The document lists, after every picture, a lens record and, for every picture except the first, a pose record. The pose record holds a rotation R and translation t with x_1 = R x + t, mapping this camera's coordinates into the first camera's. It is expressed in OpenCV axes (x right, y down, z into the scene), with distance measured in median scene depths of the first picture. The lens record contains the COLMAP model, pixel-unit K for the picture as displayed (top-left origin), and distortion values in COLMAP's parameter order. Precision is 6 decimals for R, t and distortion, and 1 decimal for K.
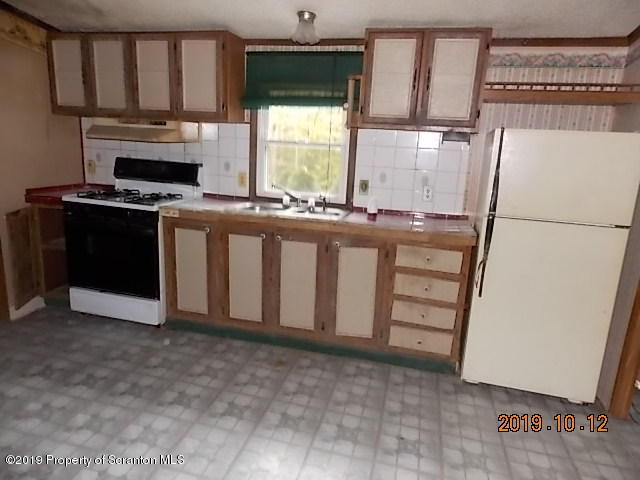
lens RADIAL K [[427.7, 0, 319.6], [0, 427.7, 235.8], [0, 0, 1]] dist [-0.001804, -0.003364]
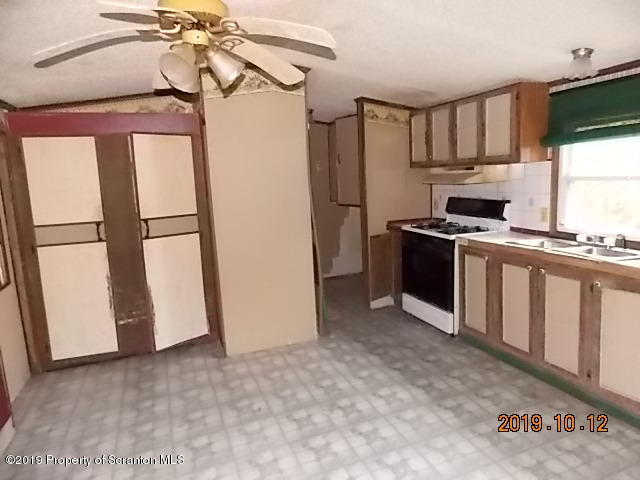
lens RADIAL K [[427.7, 0, 319.6], [0, 427.7, 235.8], [0, 0, 1]] dist [-0.001804, -0.003364]
pose [[0.568472, 0.041725, -0.821643, 0.395453], [-0.111447, 0.993413, -0.026659, 0.006598], [0.815119, 0.106725, 0.569378, -0.018915]]
